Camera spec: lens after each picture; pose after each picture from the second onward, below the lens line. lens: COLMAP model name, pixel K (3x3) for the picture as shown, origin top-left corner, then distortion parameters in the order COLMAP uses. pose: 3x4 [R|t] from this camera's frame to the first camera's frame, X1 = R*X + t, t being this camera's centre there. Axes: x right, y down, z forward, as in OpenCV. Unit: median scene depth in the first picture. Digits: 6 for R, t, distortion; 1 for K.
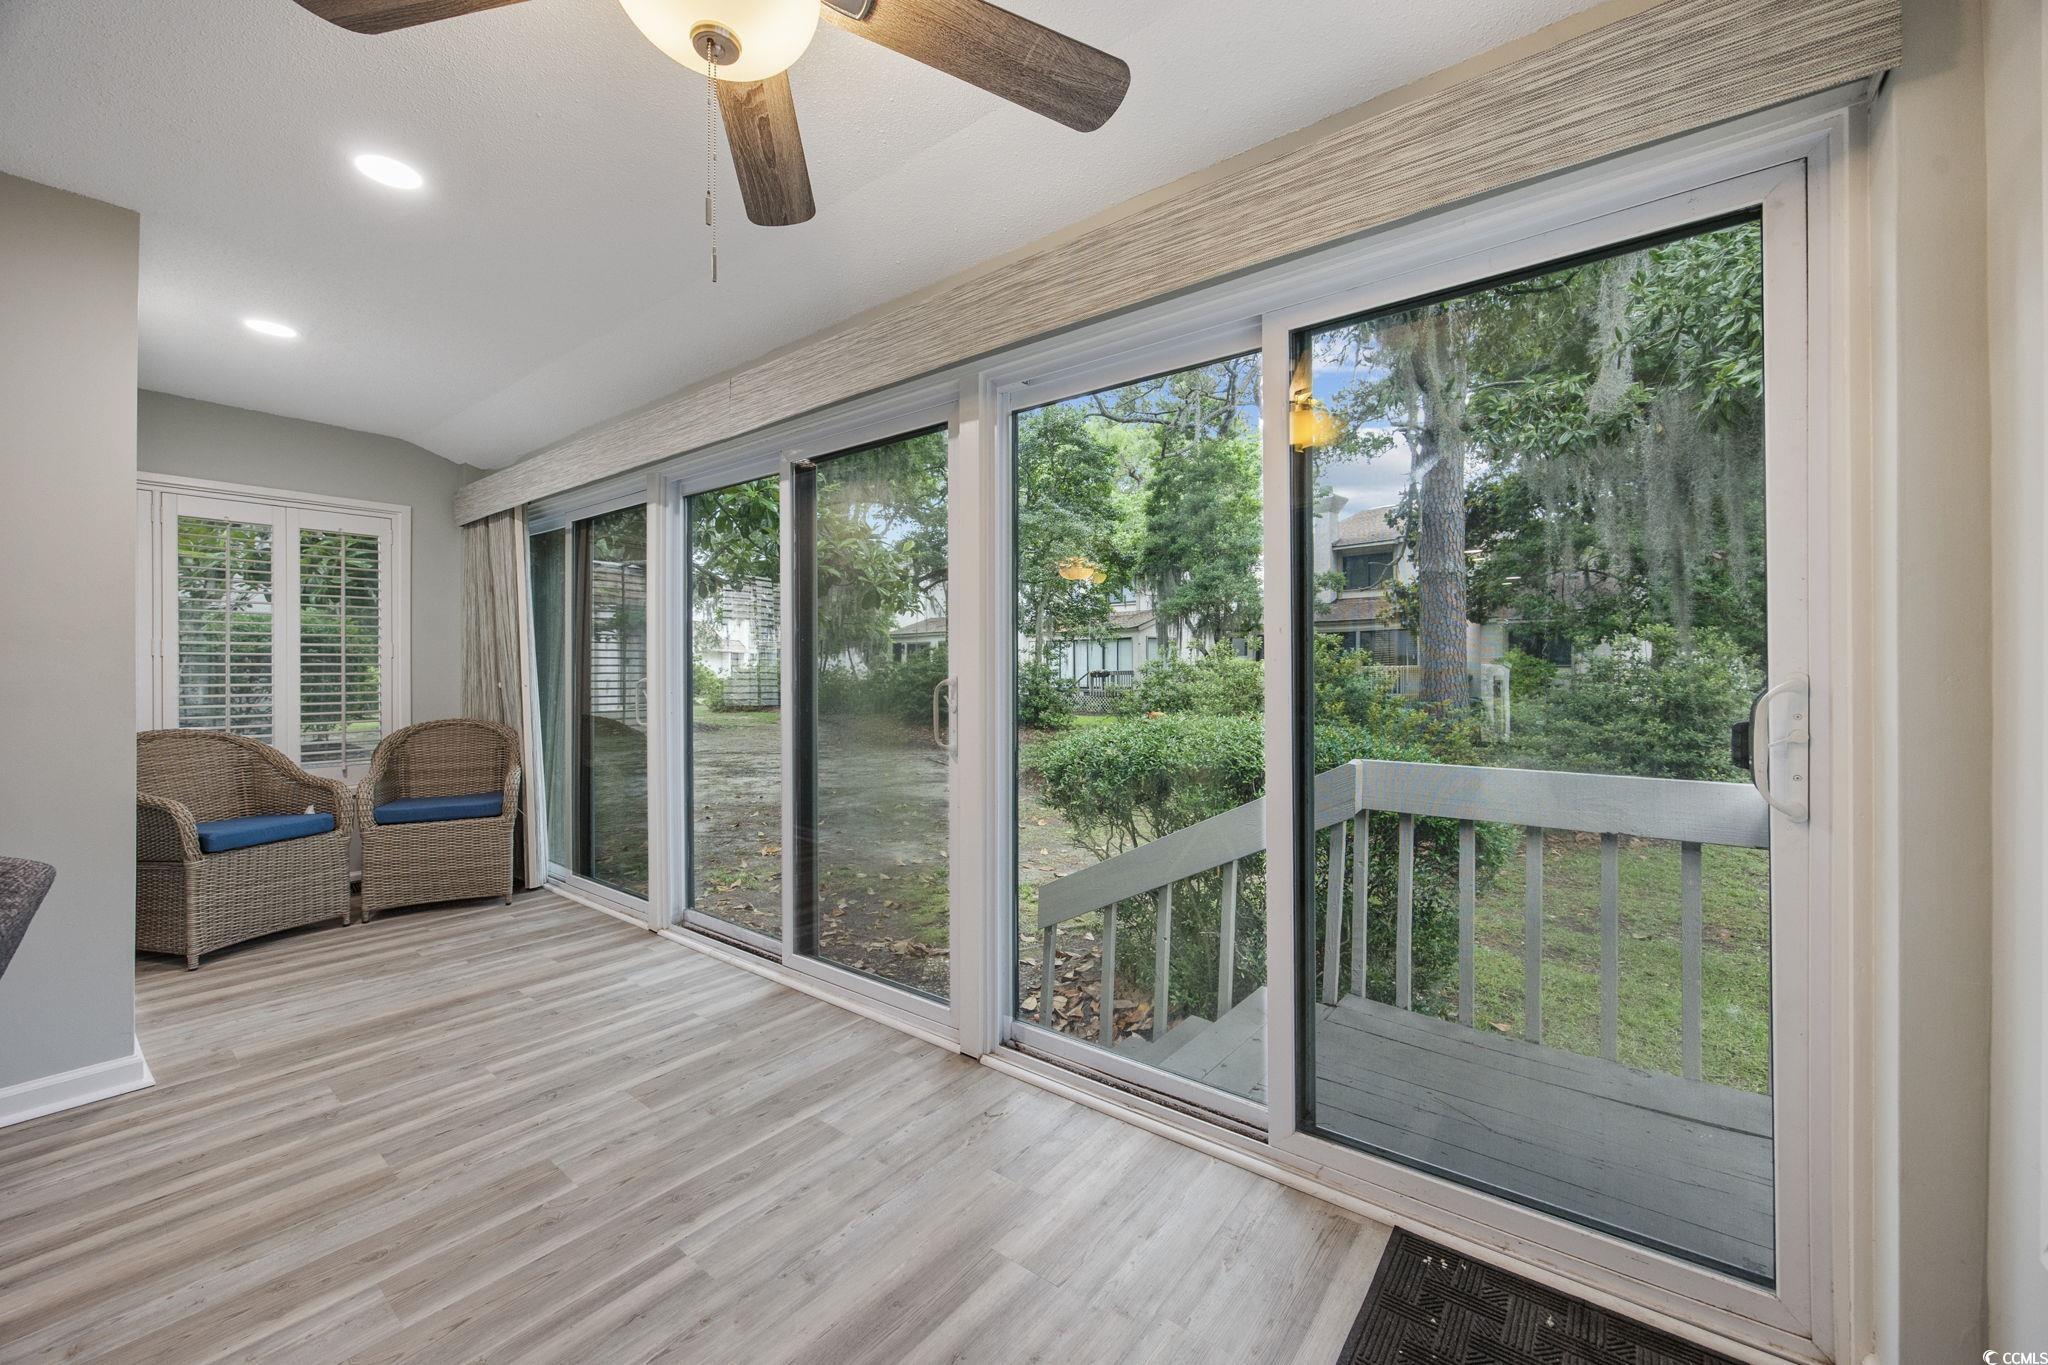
lens RADIAL K [[783.6, 0, 1027.1], [0, 783.6, 675.9], [0, 0, 1]] dist [-0.002912, -0.000136]
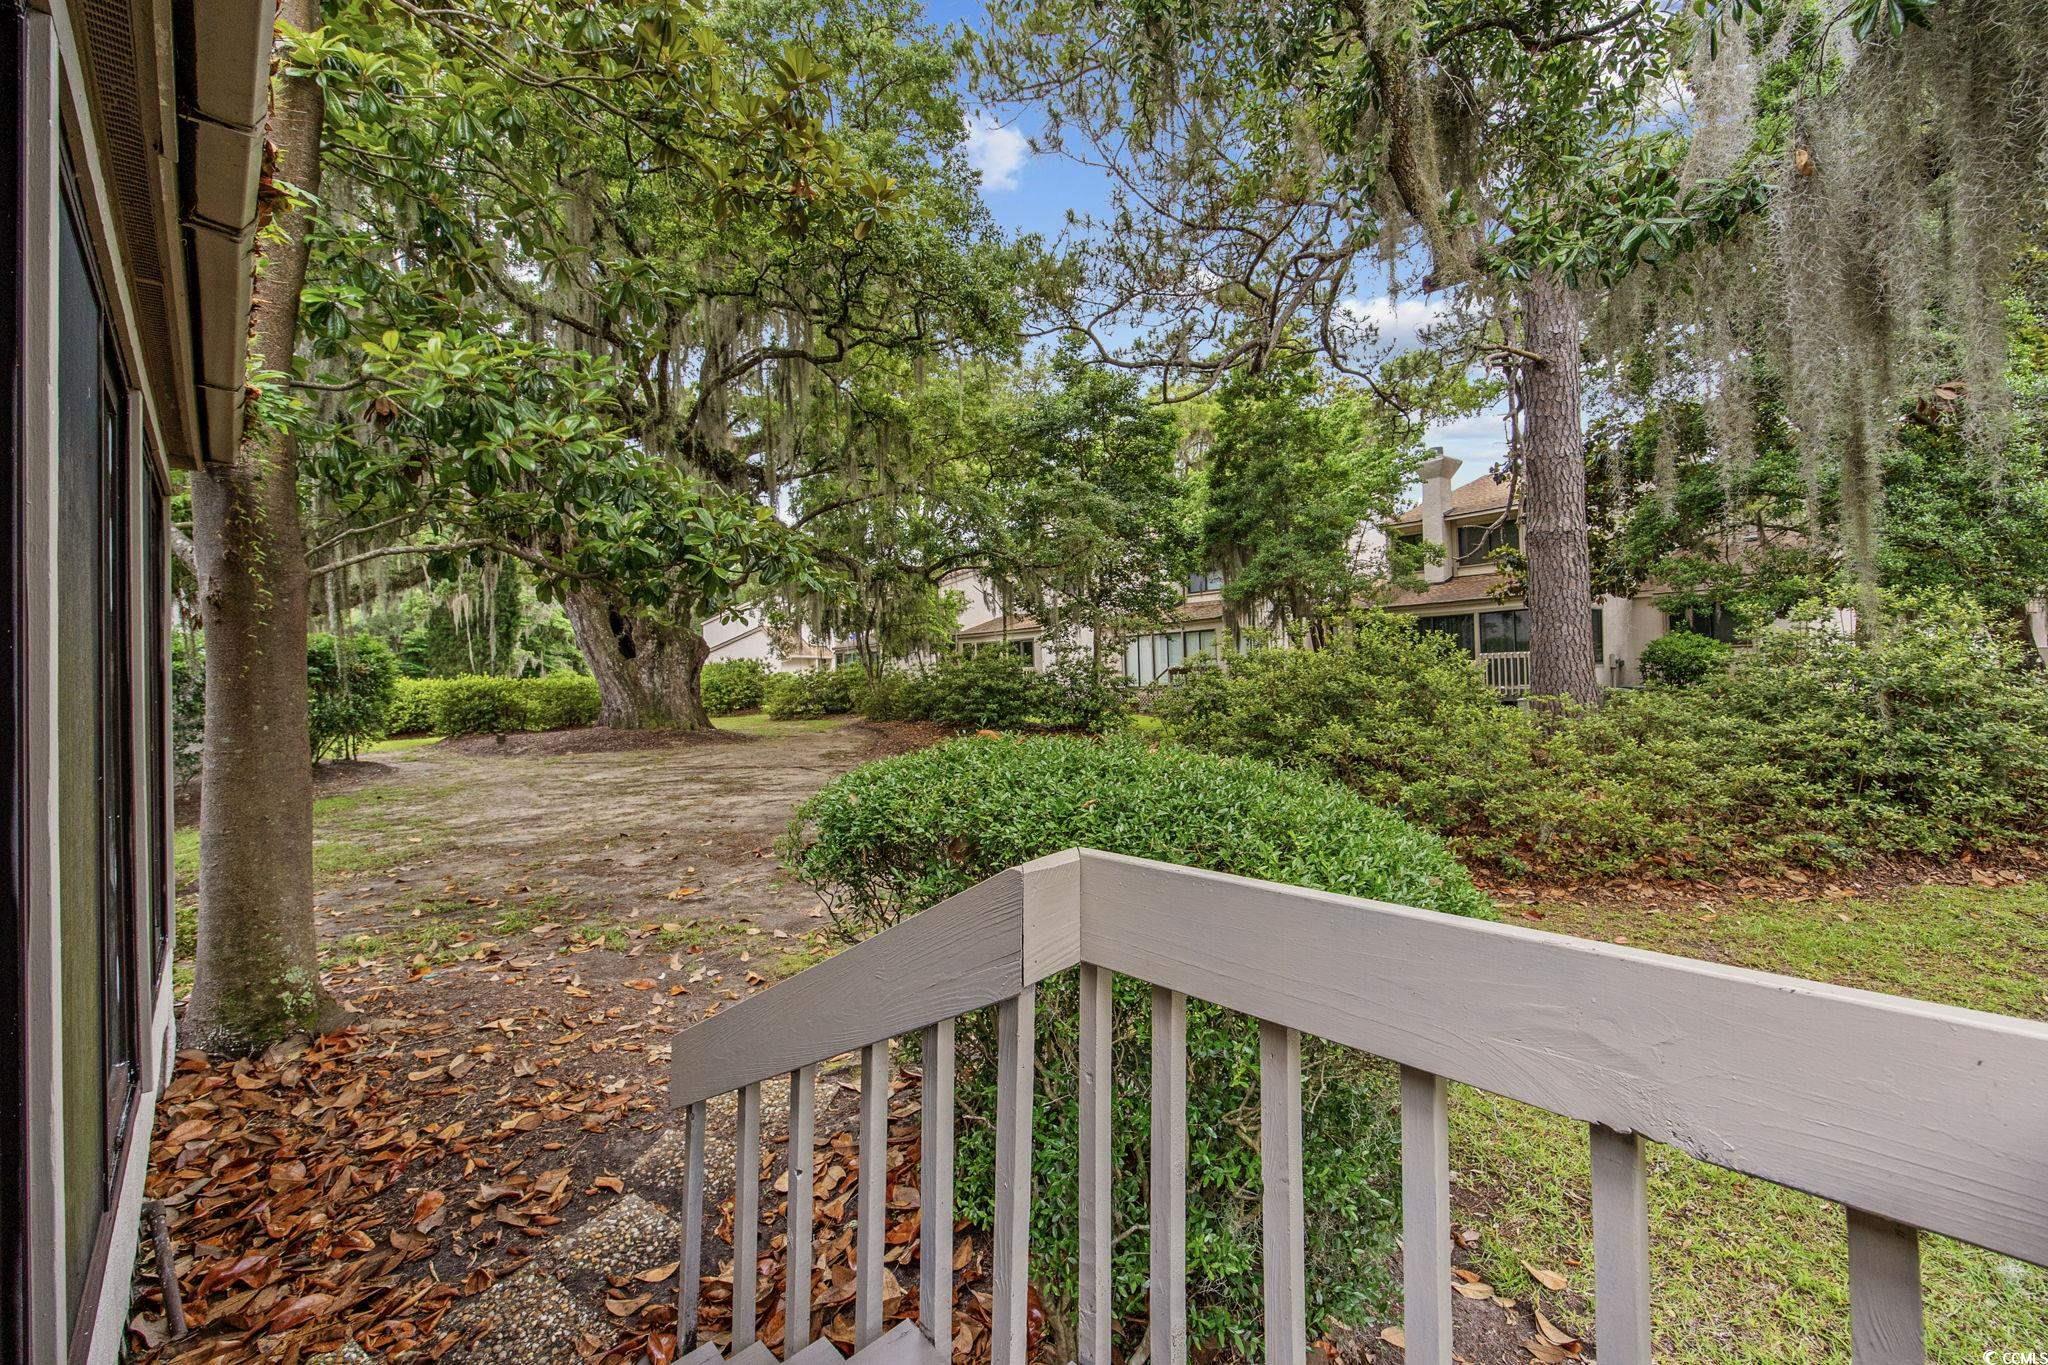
lens RADIAL K [[817.0, 0, 1030.5], [0, 817.0, 663.2], [0, 0, 1]] dist [-0.001104, -0.000001]
pose [[0.991991, -0.026910, -0.123412, 0.121486], [0.025049, 0.999548, -0.016611, 0.001458], [0.123804, 0.013387, 0.992216, 0.137925]]
